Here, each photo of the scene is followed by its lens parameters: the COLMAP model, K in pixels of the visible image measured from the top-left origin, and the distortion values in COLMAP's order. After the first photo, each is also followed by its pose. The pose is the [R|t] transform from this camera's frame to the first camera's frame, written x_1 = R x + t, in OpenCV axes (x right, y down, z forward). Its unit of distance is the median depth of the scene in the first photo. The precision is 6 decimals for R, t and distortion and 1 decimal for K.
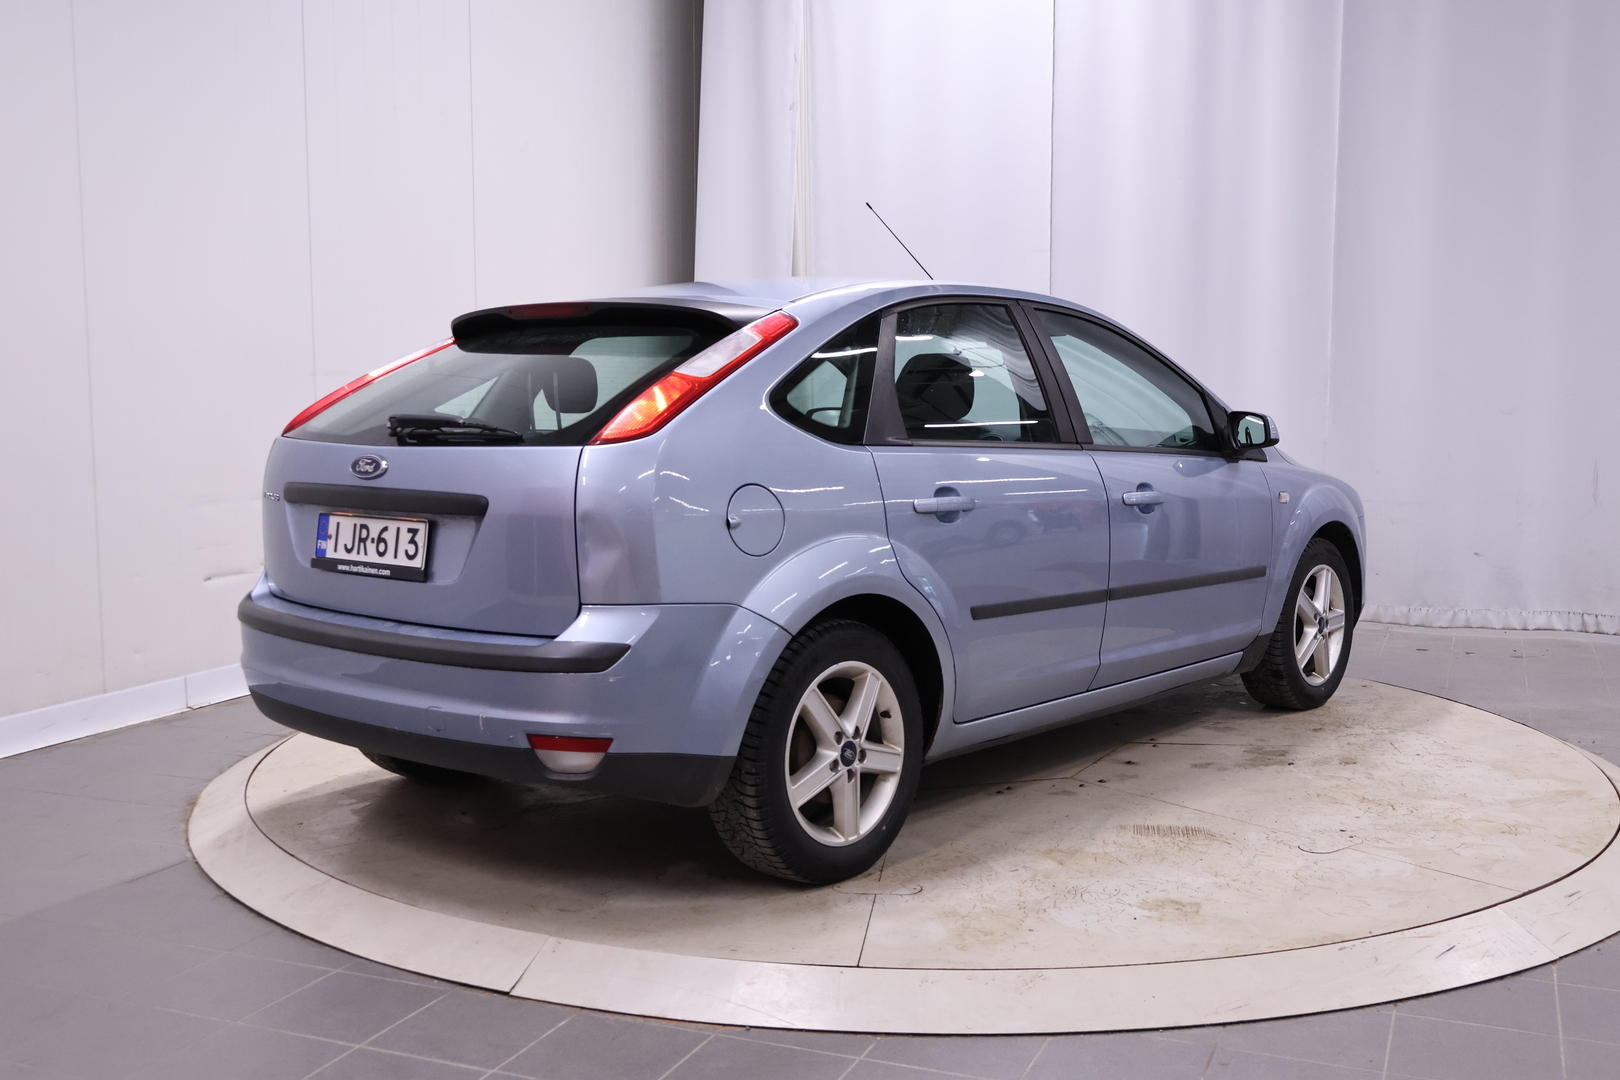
lens RADIAL K [[1564.6, 0, 848.2], [0, 1564.6, 575.3], [0, 0, 1]] dist [0.015260, 0.000000]
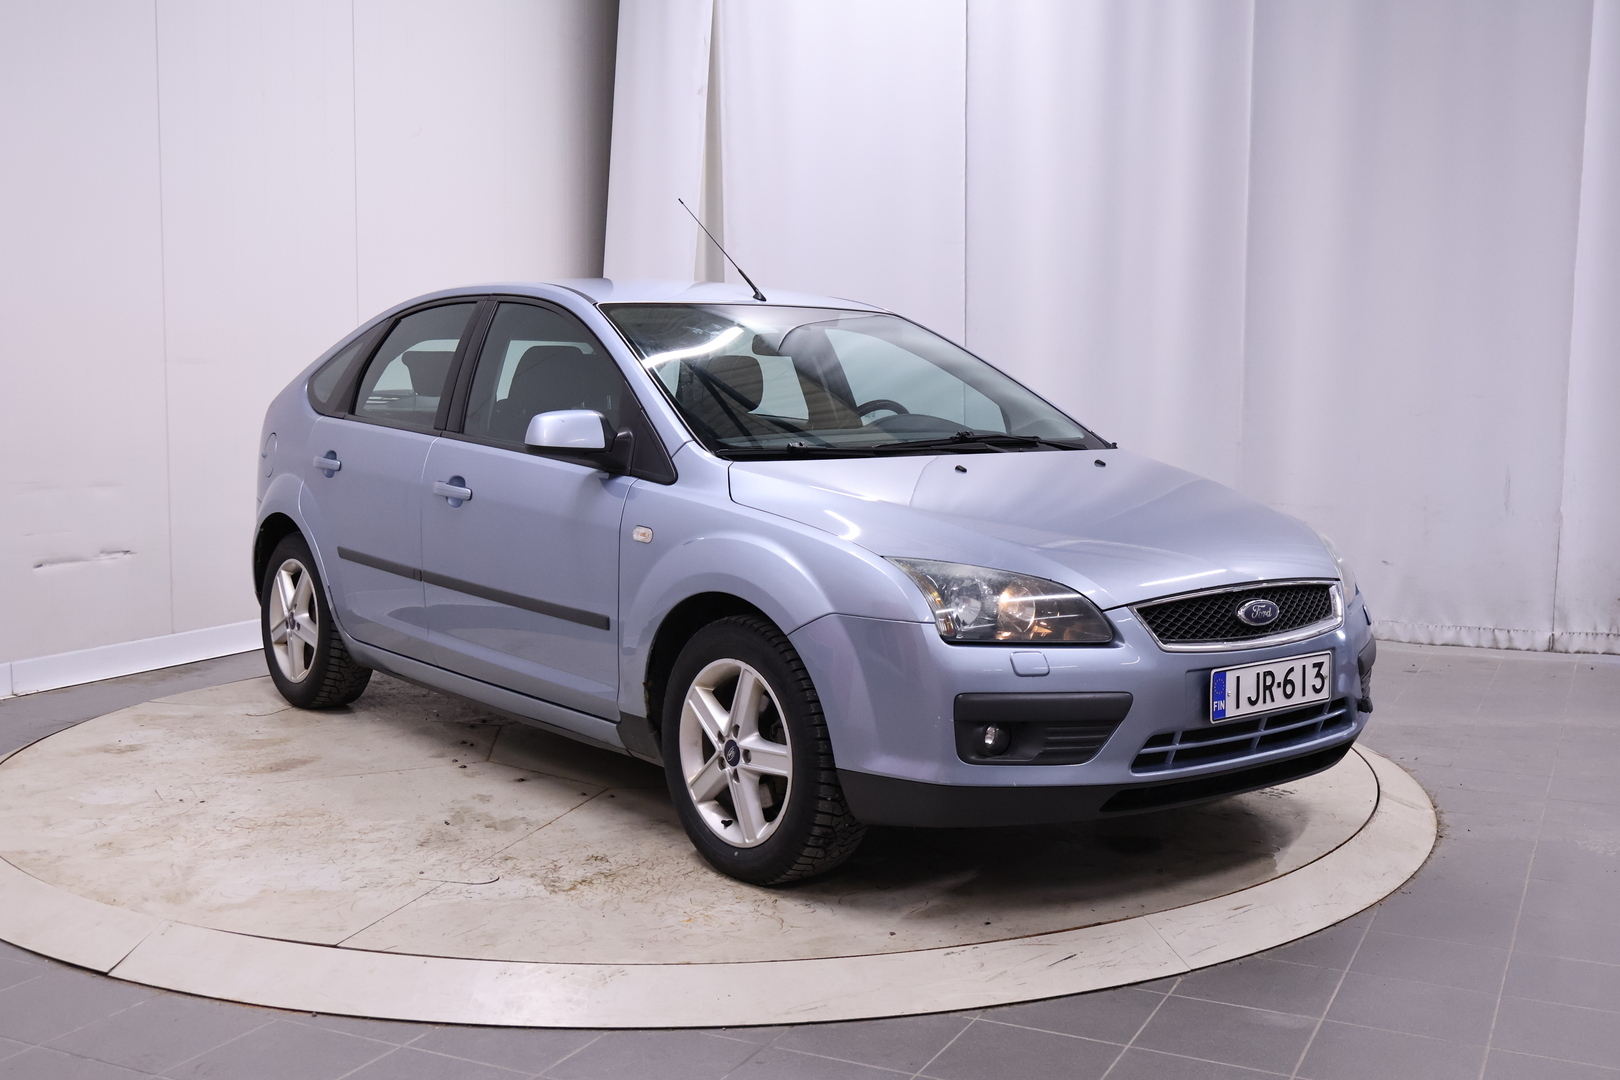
lens RADIAL K [[1656.2, 0, 891.0], [0, 1656.2, 553.3], [0, 0, 1]] dist [0.006011, 0.000000]
pose [[0.998460, 0.015202, -0.053356, 0.333009], [-0.016084, 0.999740, -0.016143, 0.005124], [0.053097, 0.016977, 0.998445, -0.041835]]
